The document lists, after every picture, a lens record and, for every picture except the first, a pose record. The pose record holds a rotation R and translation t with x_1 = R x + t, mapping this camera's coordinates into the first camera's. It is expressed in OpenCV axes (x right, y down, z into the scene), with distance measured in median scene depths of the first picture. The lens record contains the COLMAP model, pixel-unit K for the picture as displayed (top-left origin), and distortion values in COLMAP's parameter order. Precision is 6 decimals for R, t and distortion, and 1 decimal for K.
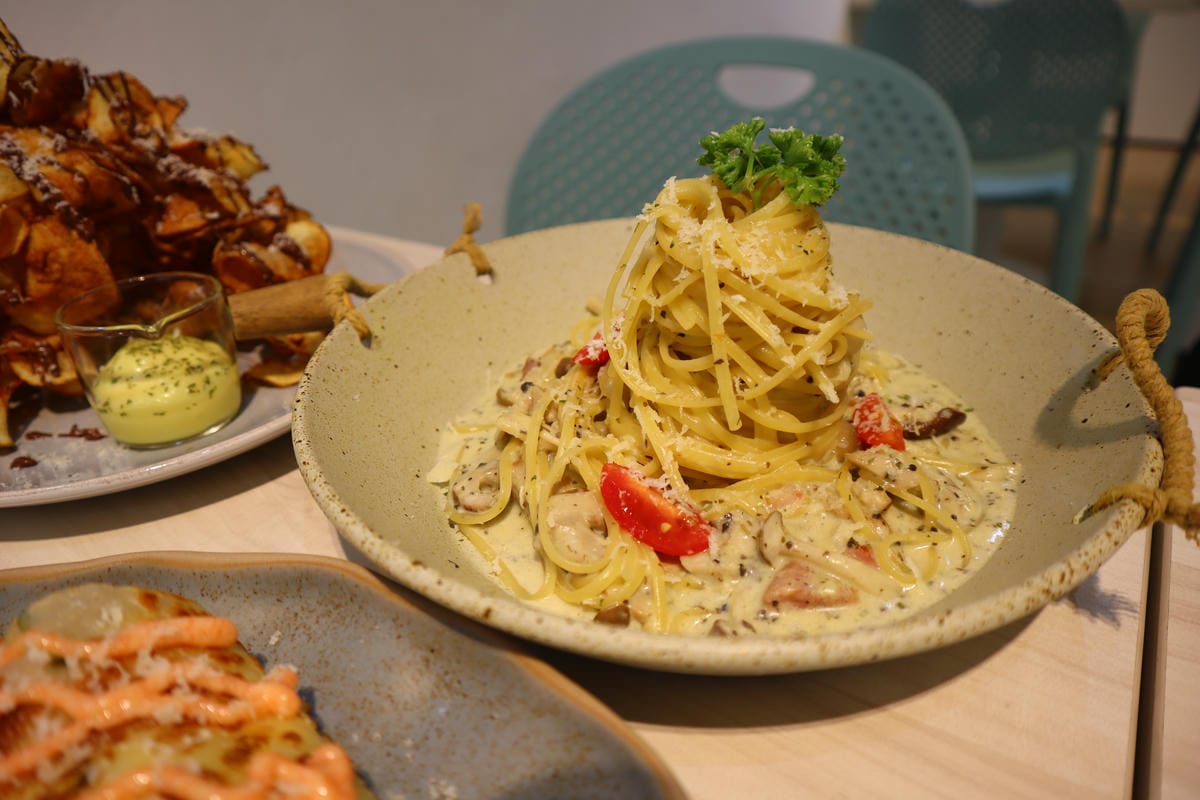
lens RADIAL K [[853.1, 0, 604.2], [0, 853.1, 400.0], [0, 0, 1]] dist [-0.035664, 0.020318]
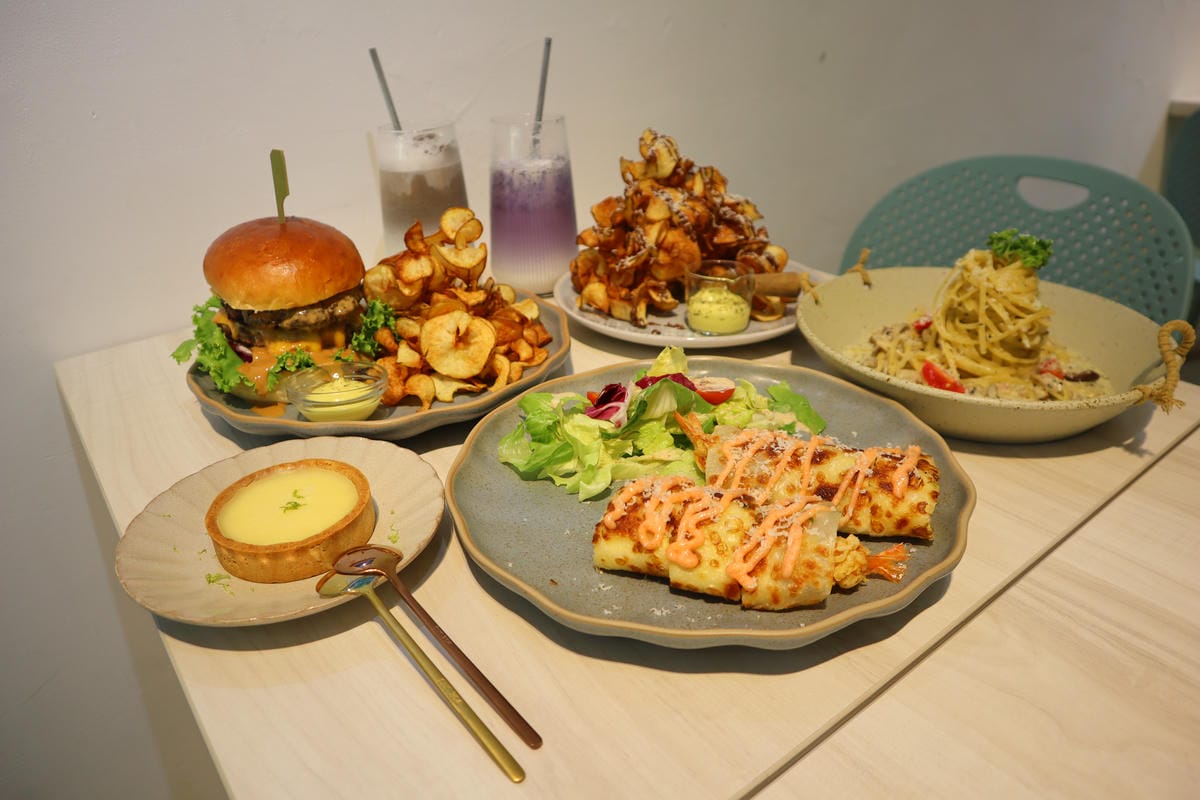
lens RADIAL K [[1053.4, 0, 600.2], [0, 1053.4, 404.3], [0, 0, 1]] dist [-0.009053, 0.026782]
pose [[0.960062, 0.164551, -0.226282, -0.179340], [-0.183513, 0.980843, -0.065340, 0.536618], [0.211195, 0.104256, 0.971868, -1.989727]]
